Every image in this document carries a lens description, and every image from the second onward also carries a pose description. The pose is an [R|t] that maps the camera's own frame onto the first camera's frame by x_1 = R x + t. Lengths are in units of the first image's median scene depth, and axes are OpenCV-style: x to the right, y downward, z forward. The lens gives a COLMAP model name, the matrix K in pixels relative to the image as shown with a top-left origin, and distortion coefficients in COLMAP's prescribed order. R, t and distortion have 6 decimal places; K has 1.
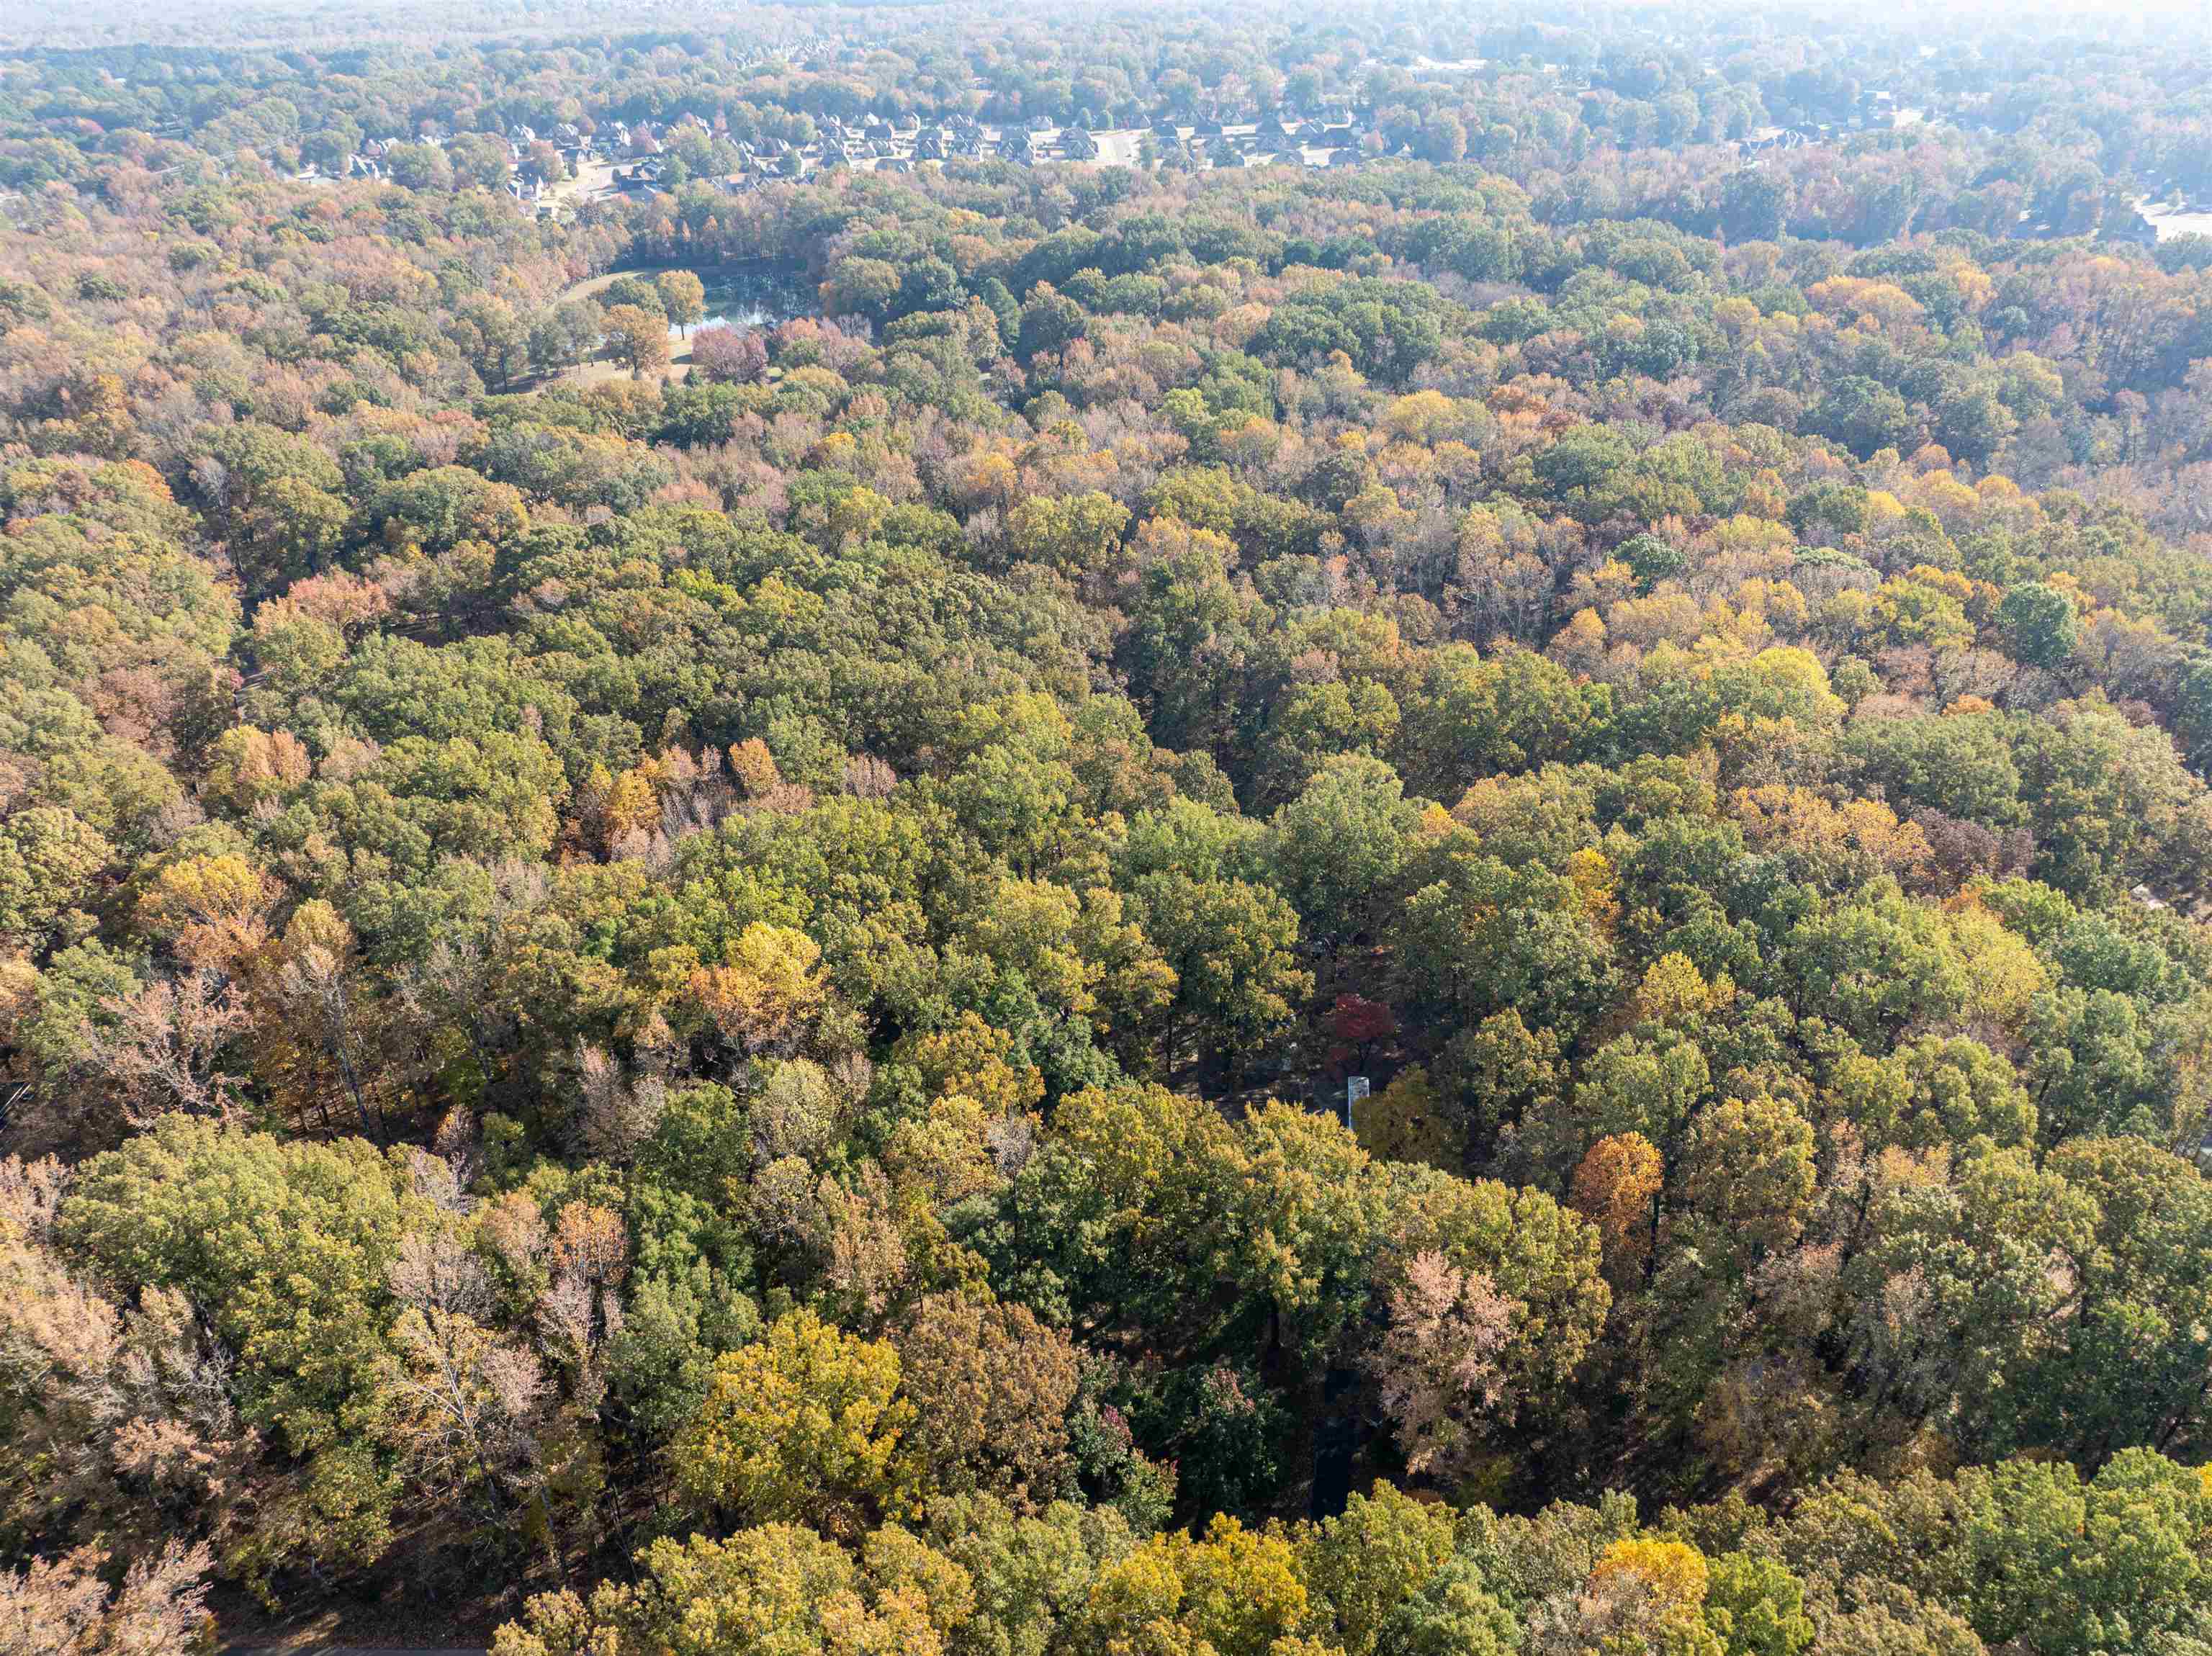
lens RADIAL K [[1532.7, 0, 1105.7], [0, 1532.7, 830.9], [0, 0, 1]] dist [-0.041620, 0.011703]
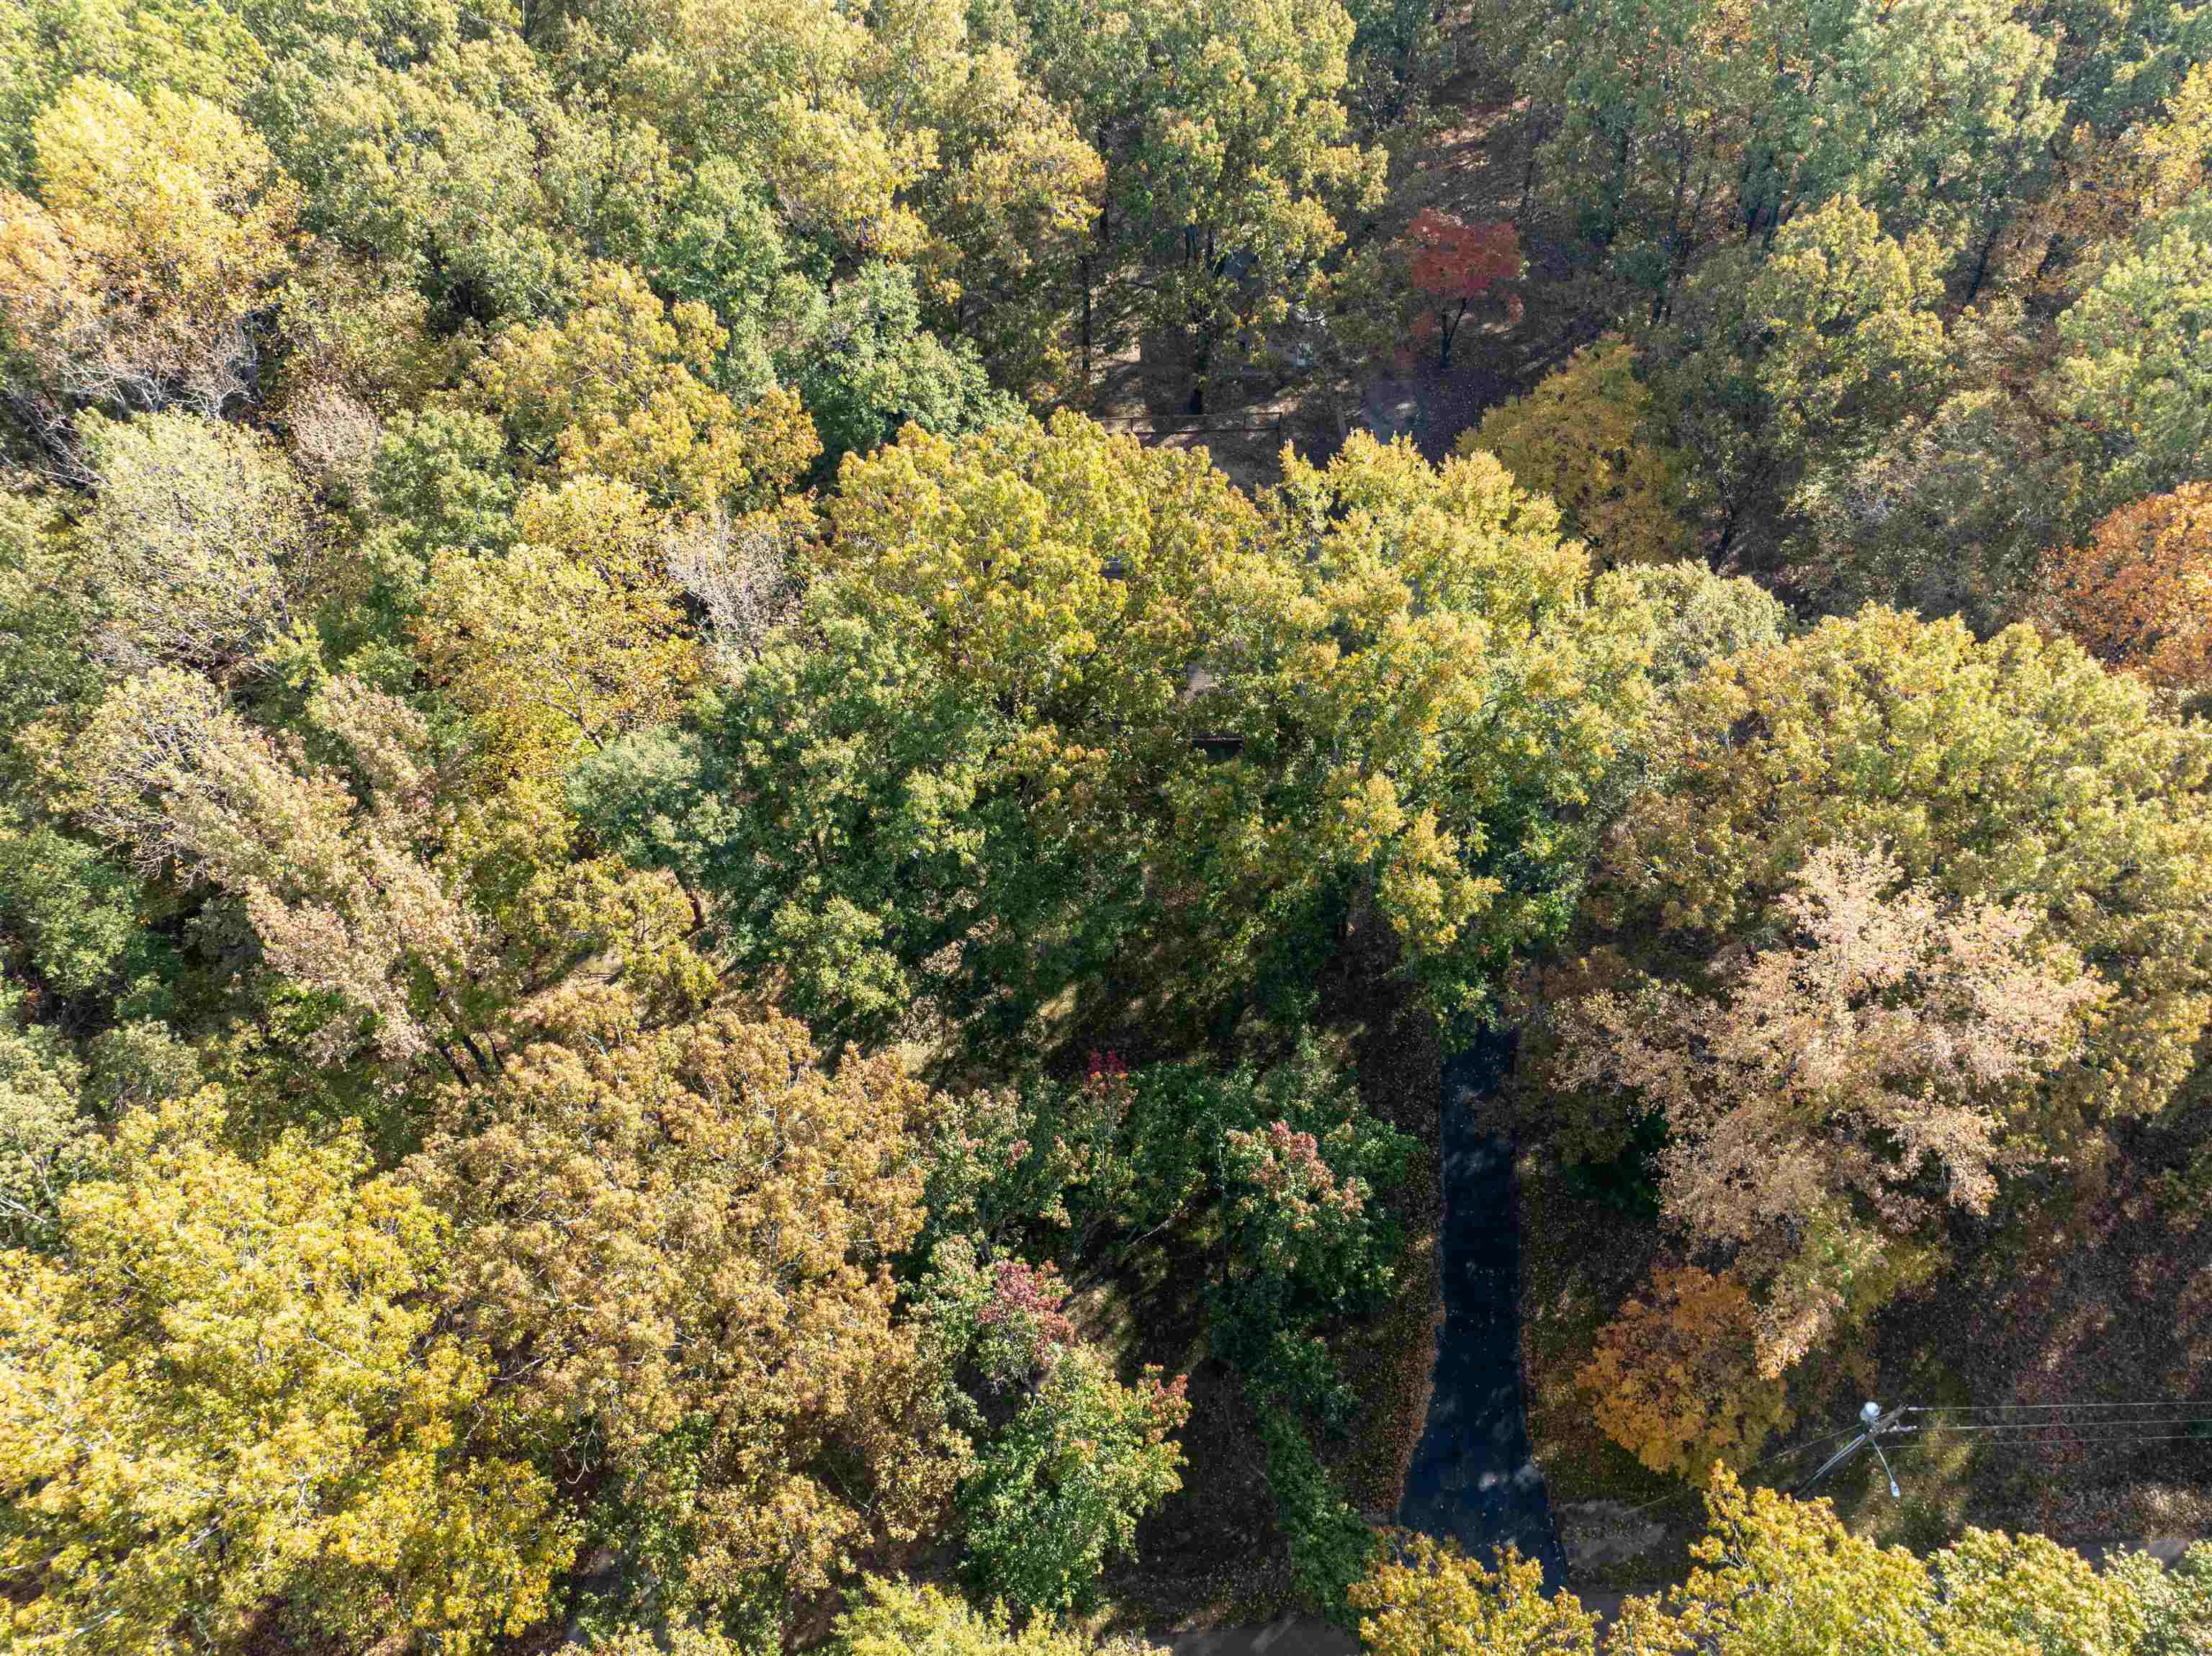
lens RADIAL K [[1532.7, 0, 1067.9], [0, 1532.7, 850.5], [0, 0, 1]] dist [-0.041620, 0.011703]
pose [[0.997205, -0.071370, 0.022109, 0.013670], [0.054681, 0.898767, 0.435004, 0.090245], [-0.050917, -0.432579, 0.900157, 0.566508]]
